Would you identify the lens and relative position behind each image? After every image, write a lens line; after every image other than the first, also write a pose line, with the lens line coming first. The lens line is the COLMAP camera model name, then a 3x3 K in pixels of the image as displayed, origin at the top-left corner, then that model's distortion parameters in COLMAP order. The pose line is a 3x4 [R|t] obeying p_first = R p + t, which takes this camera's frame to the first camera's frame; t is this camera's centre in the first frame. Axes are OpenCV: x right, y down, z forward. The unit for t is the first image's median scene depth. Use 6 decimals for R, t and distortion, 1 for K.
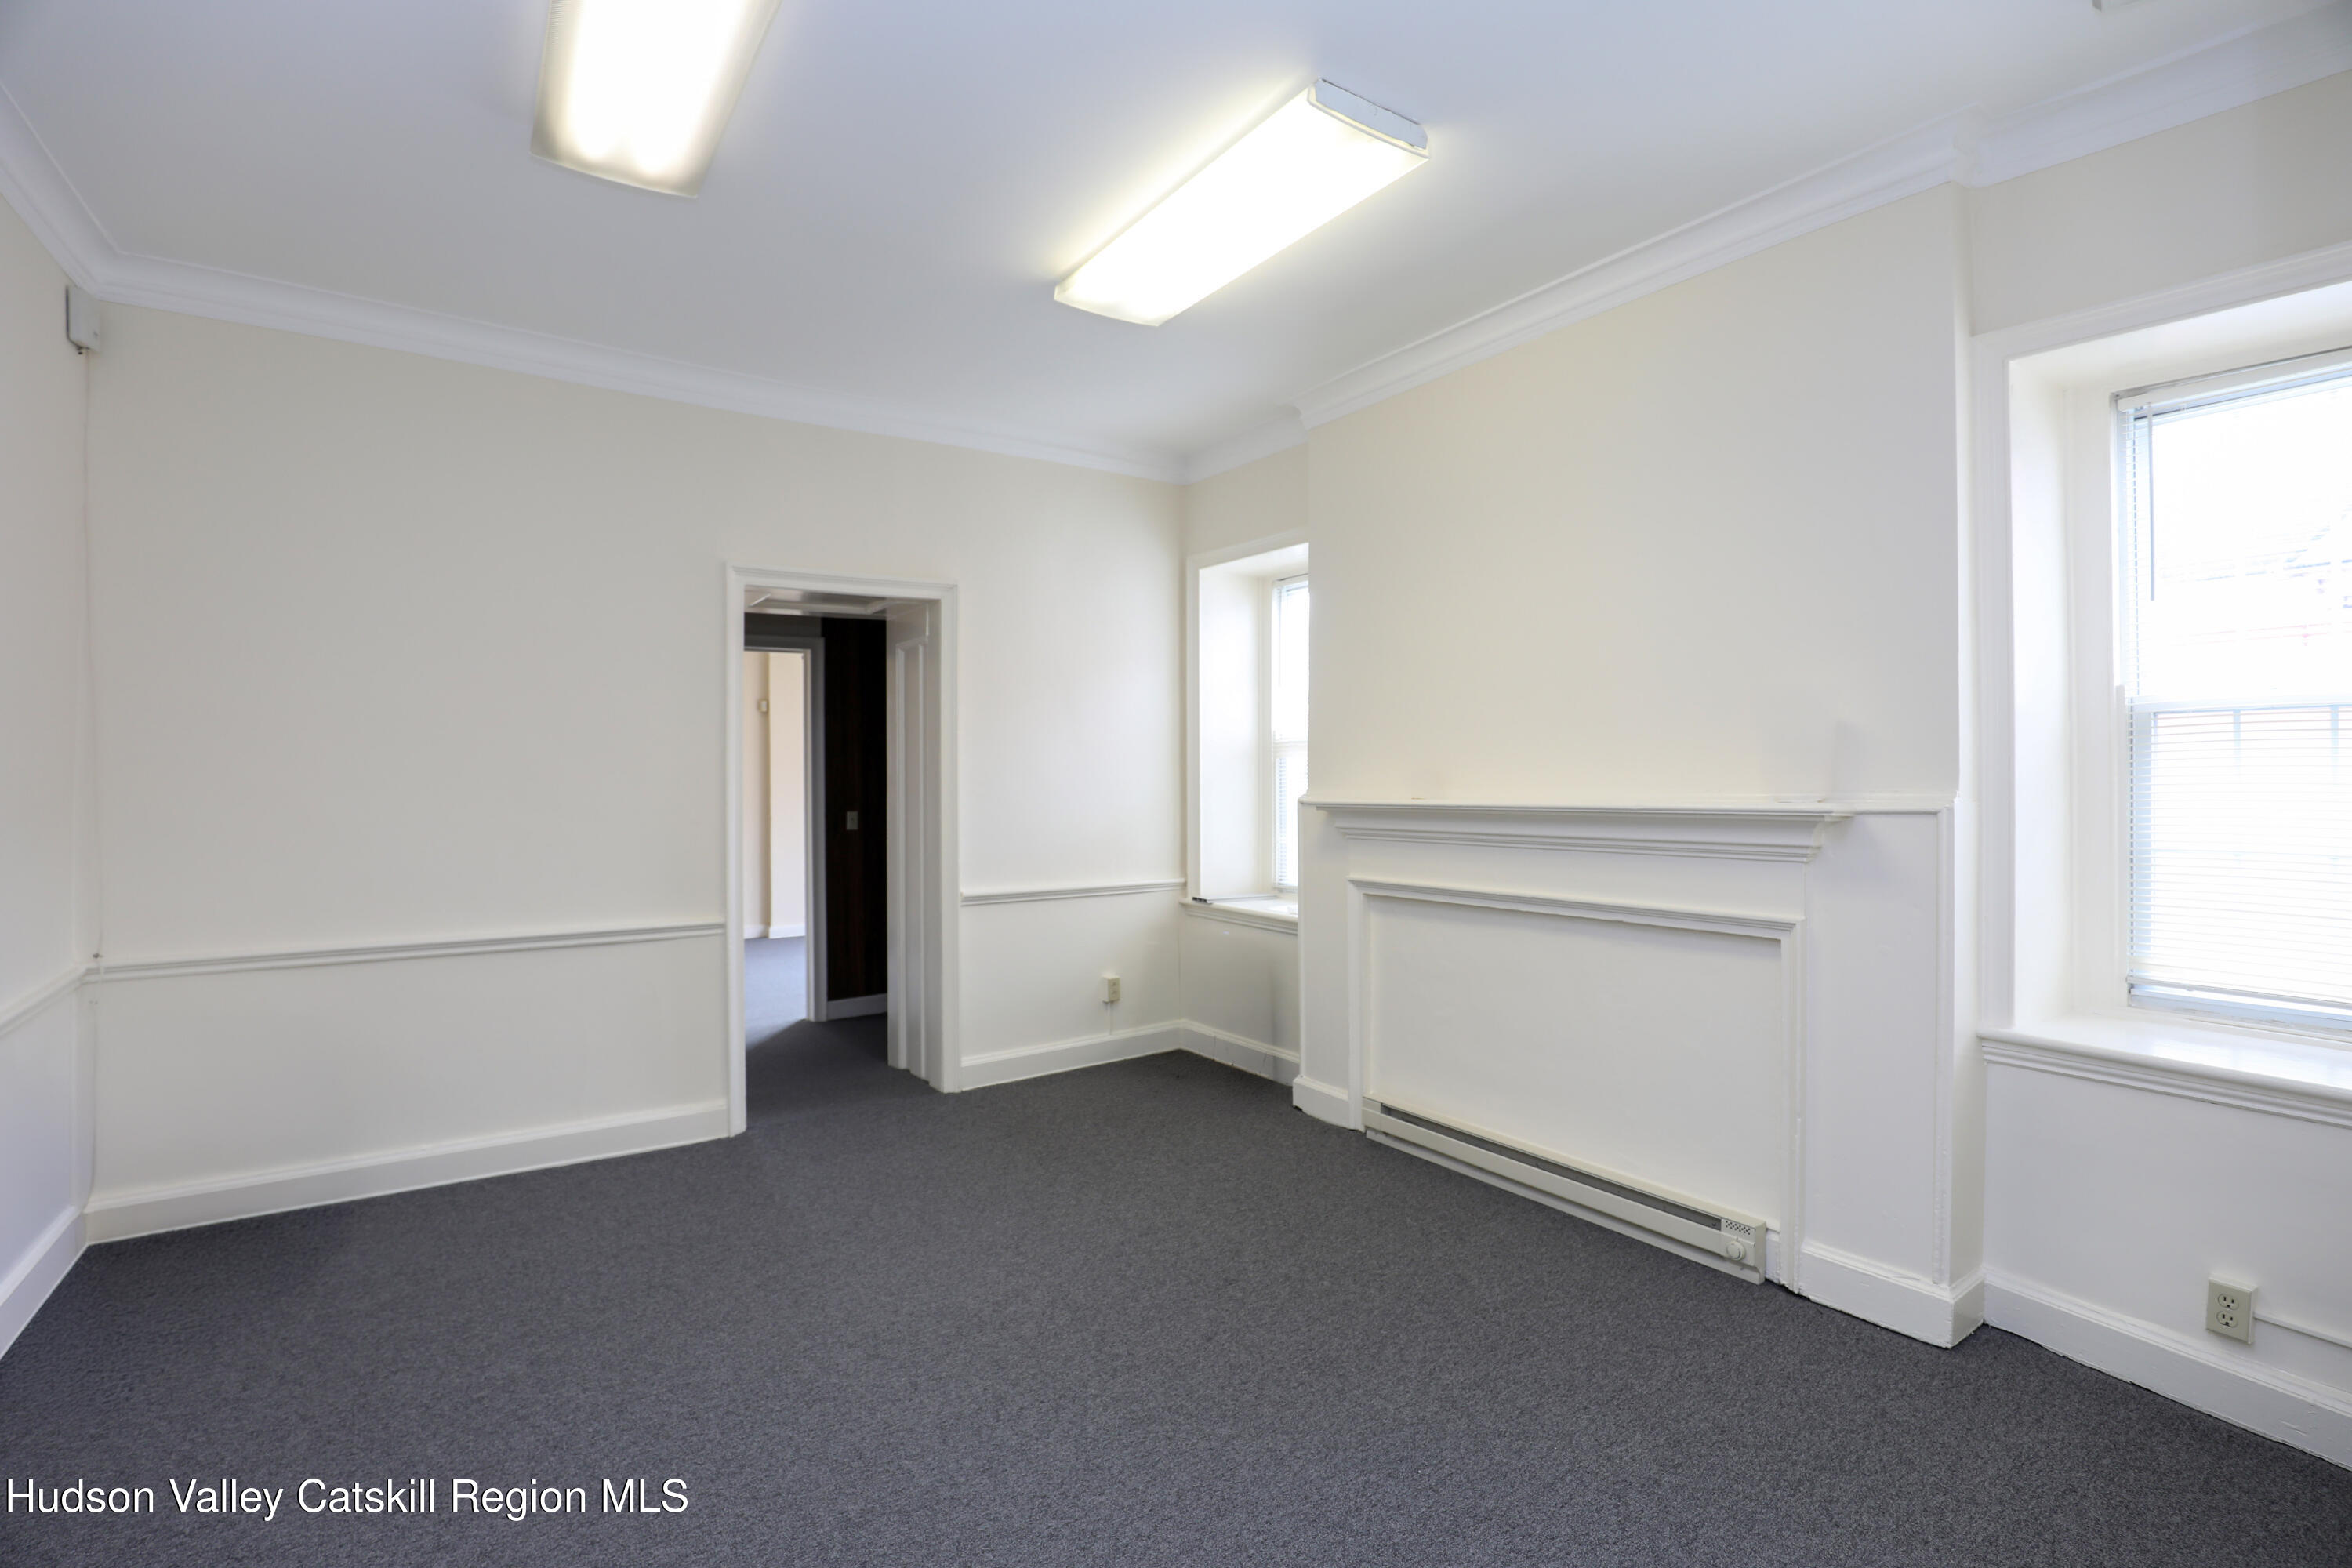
lens RADIAL K [[1075.8, 0, 1156.4], [0, 1075.8, 787.3], [0, 0, 1]] dist [-0.036851, 0.006304]
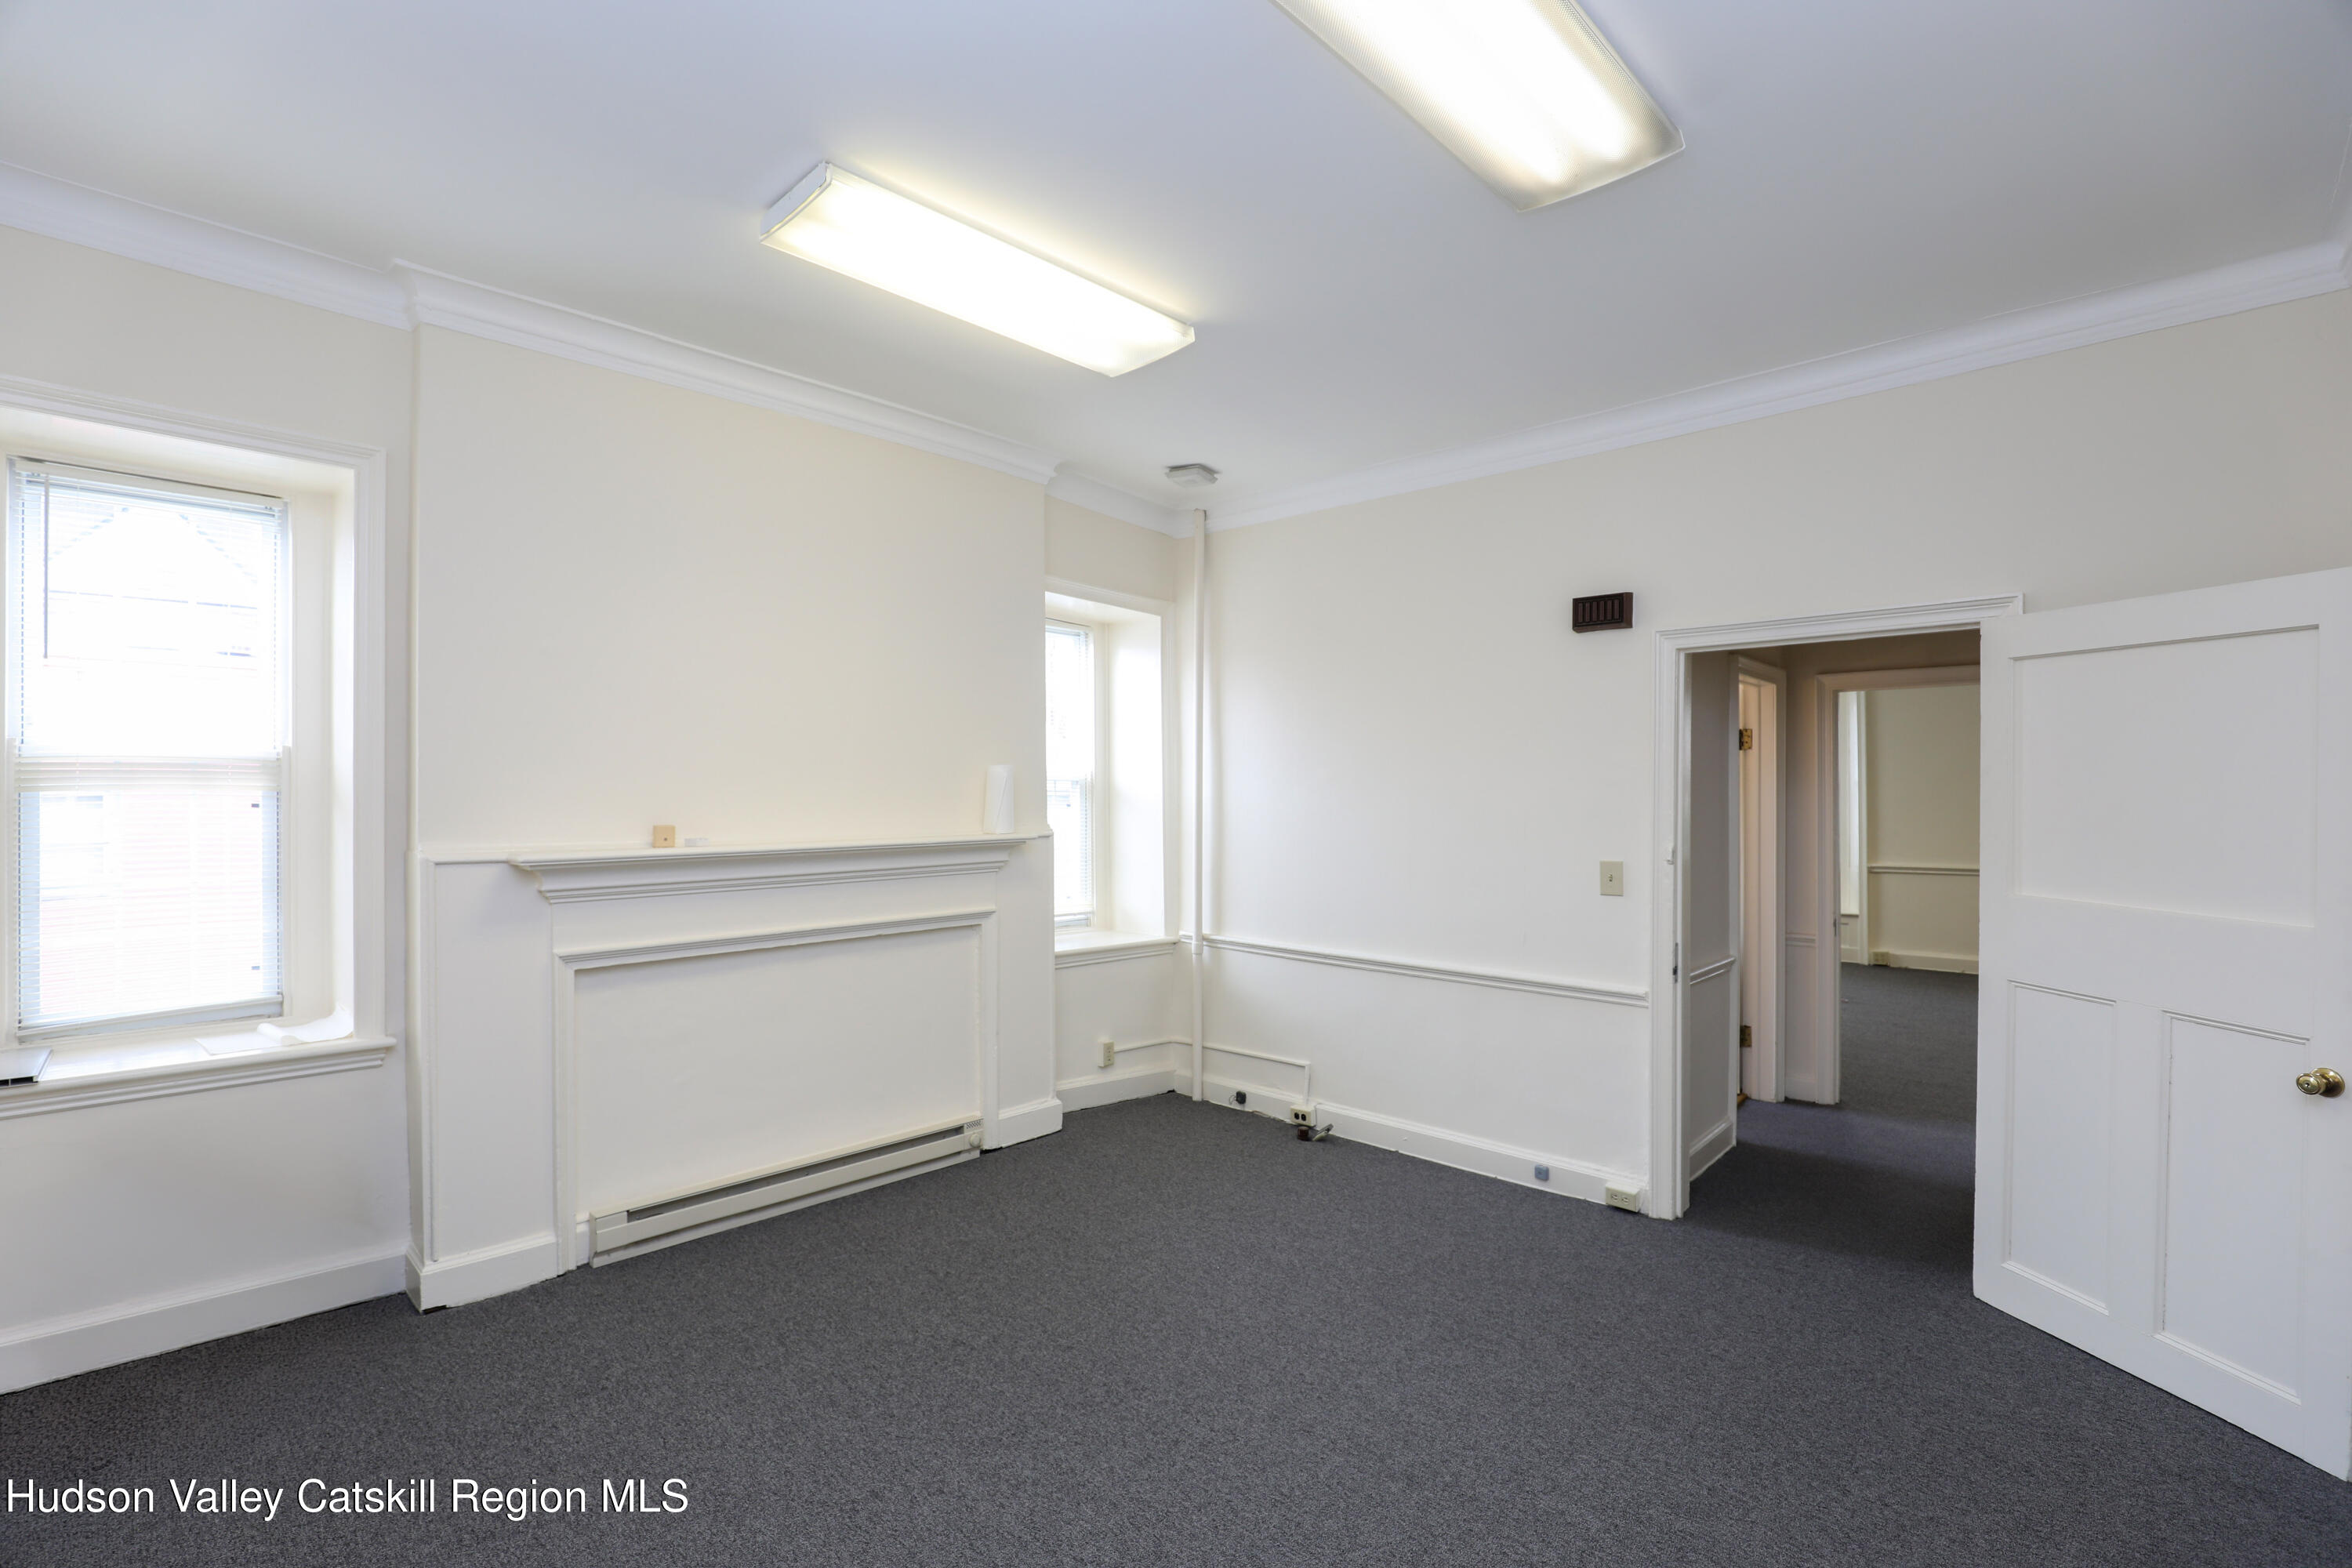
lens RADIAL K [[1075.8, 0, 1156.4], [0, 1075.8, 787.3], [0, 0, 1]] dist [-0.036851, 0.006304]
pose [[-0.203806, 0.006707, 0.978988, -0.954033], [0.008641, 0.999950, -0.005052, -0.041514], [-0.978973, 0.007429, -0.203854, 1.046009]]
